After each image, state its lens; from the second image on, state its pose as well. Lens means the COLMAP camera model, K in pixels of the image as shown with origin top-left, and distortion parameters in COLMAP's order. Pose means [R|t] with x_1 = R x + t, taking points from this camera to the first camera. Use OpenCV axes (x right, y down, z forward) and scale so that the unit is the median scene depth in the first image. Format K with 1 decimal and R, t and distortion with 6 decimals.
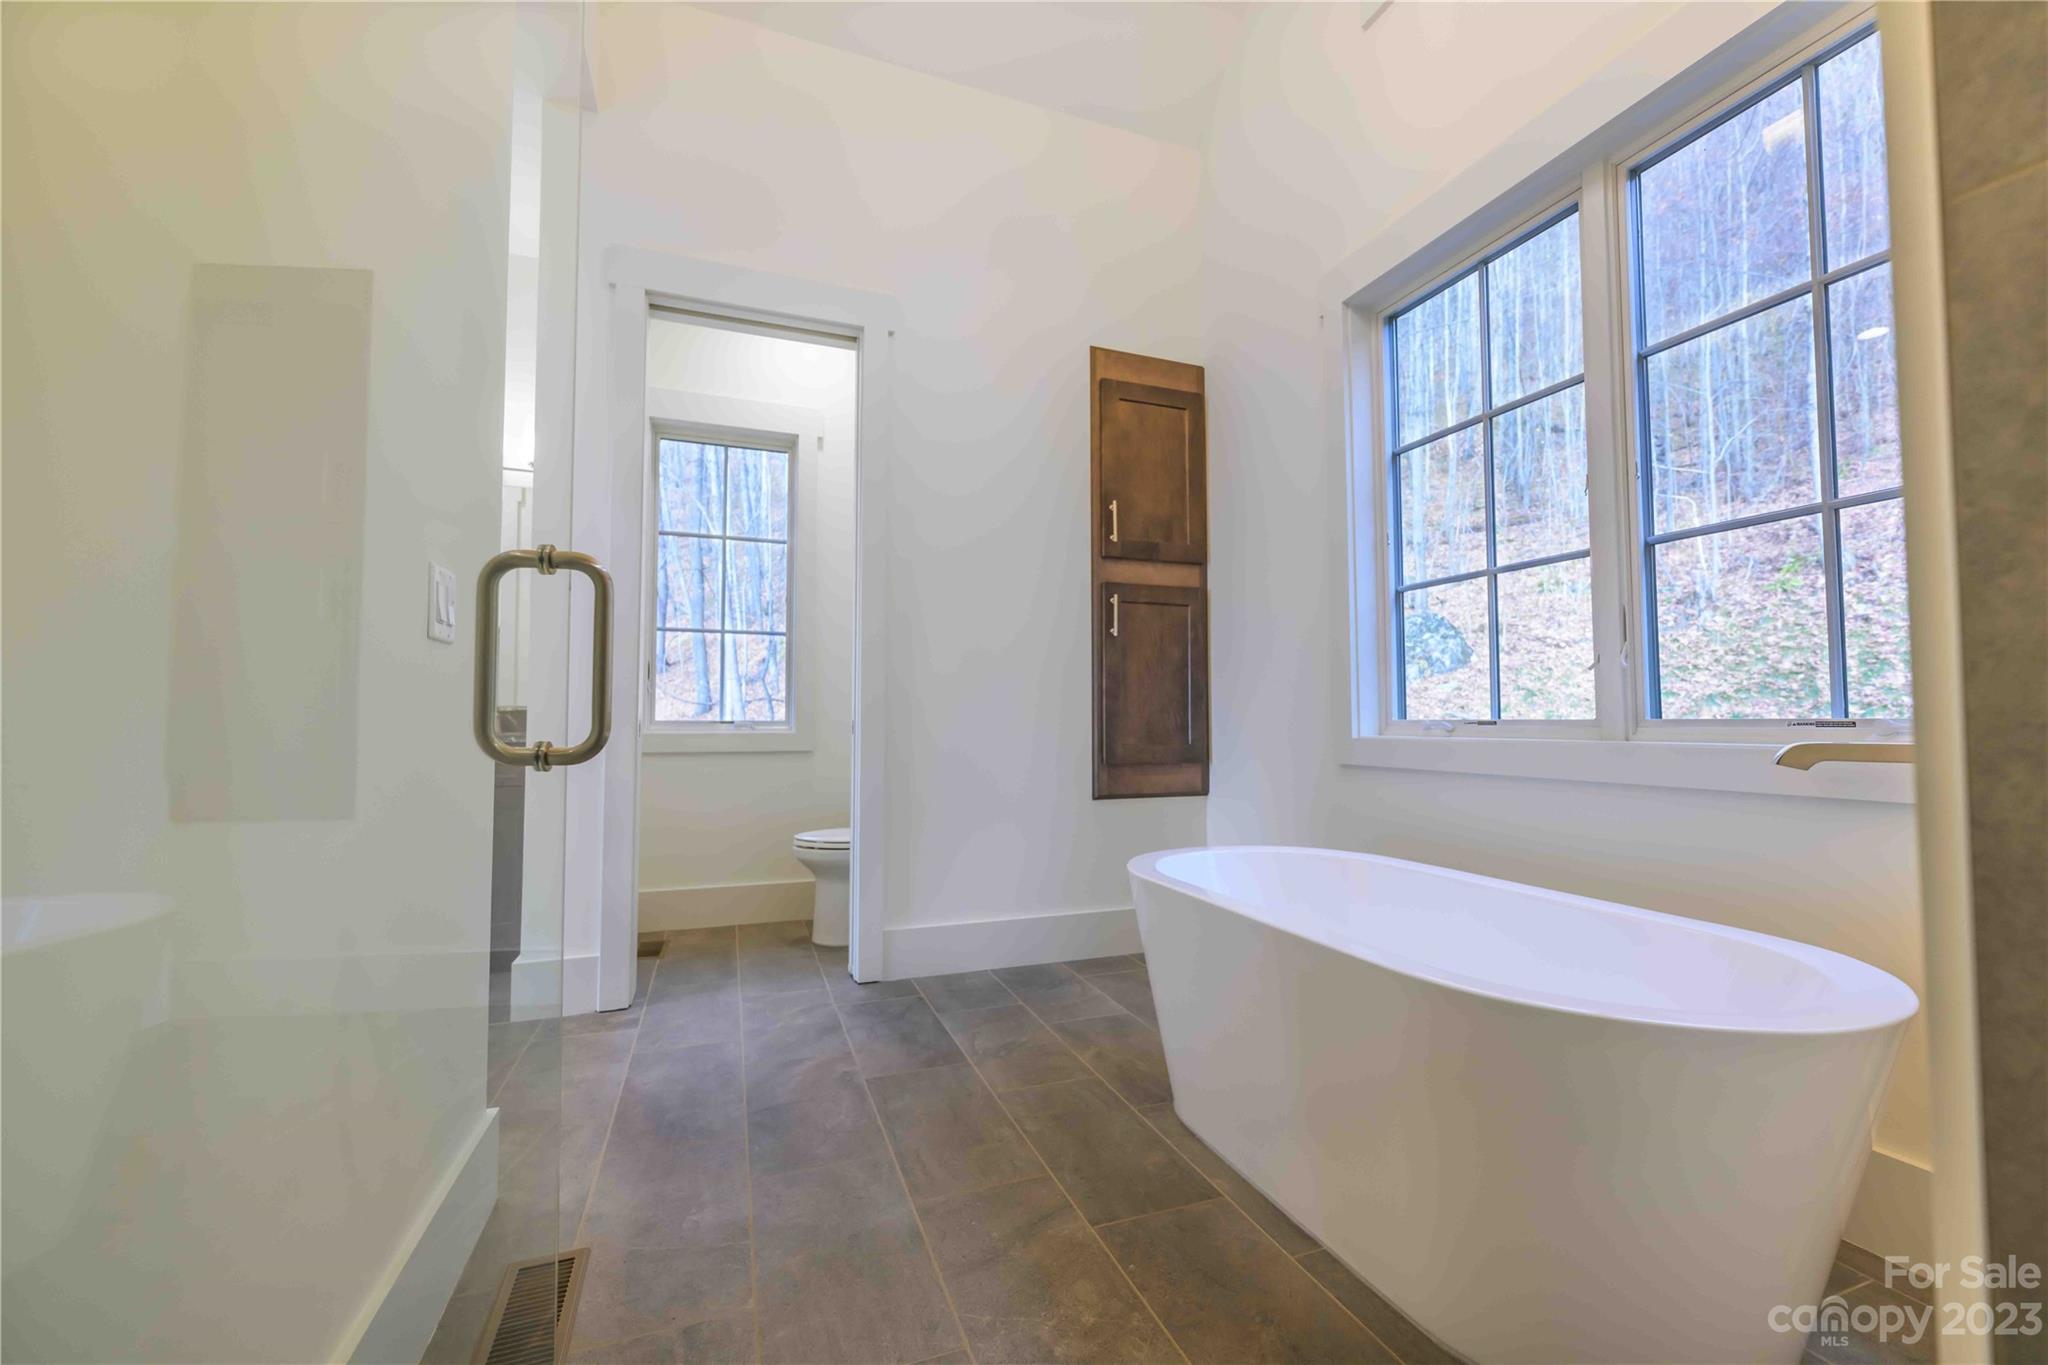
lens RADIAL K [[823.1, 0, 1029.4], [0, 823.1, 675.0], [0, 0, 1]] dist [-0.021621, 0.000681]
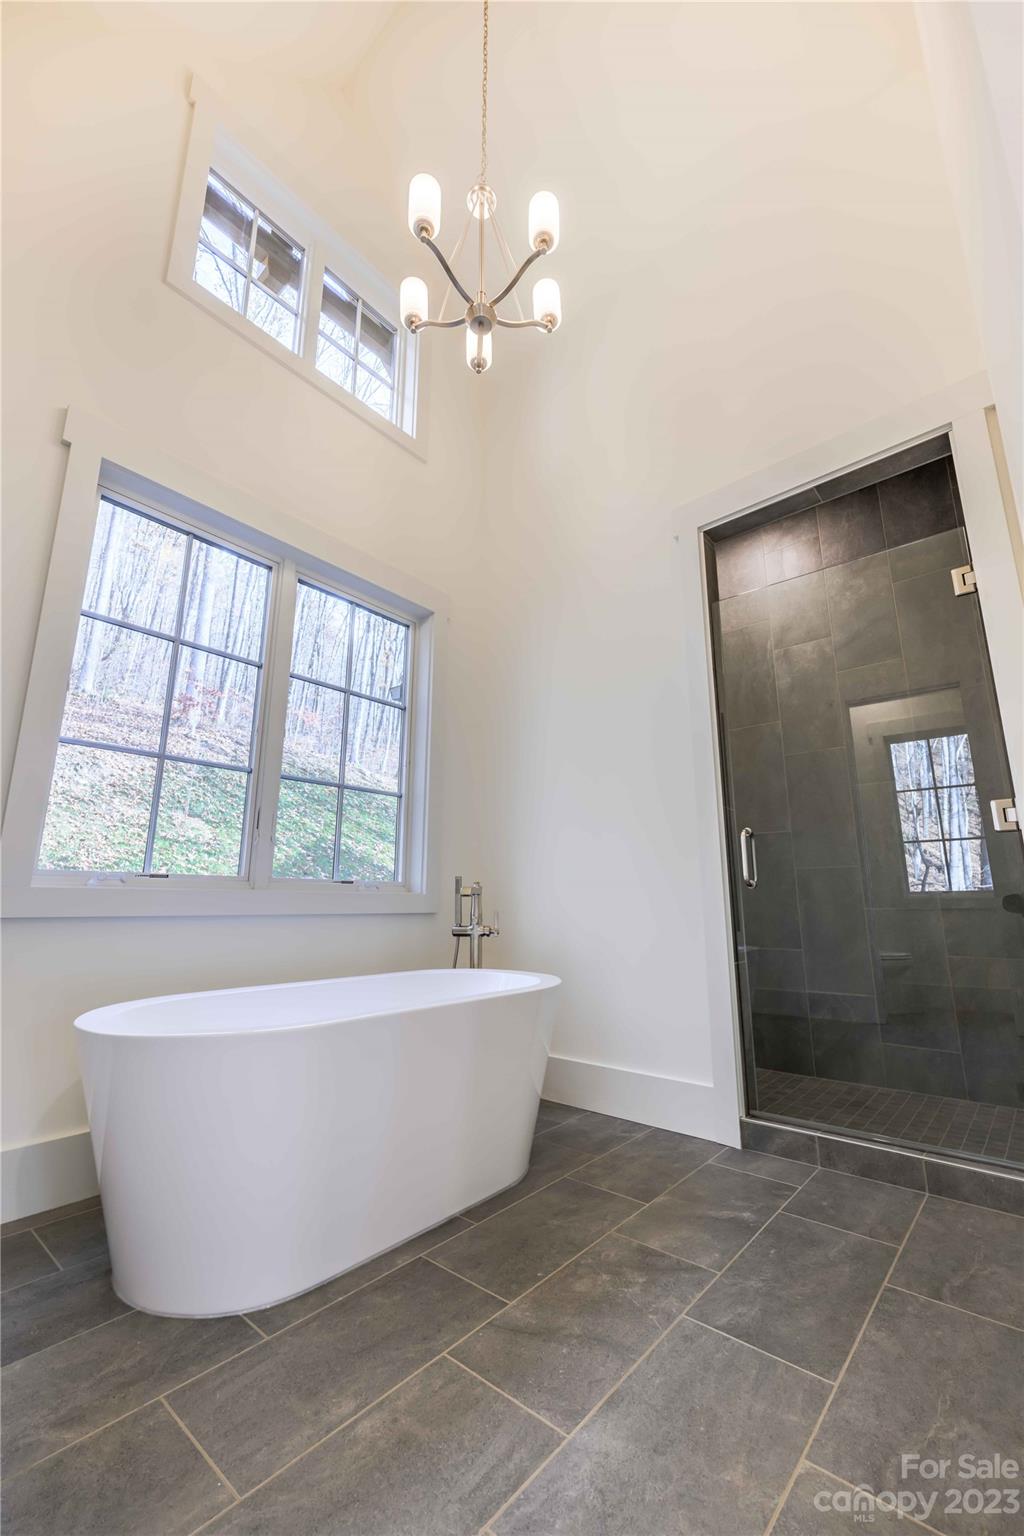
lens RADIAL K [[617.3, 0, 518.6], [0, 617.3, 766.8], [0, 0, 1]] dist [-0.021621, 0.000681]
pose [[-0.479853, 0.186581, 0.857280, -0.811076], [-0.035410, 0.972211, -0.231415, 0.141426], [-0.876634, -0.141402, -0.459911, 1.503777]]
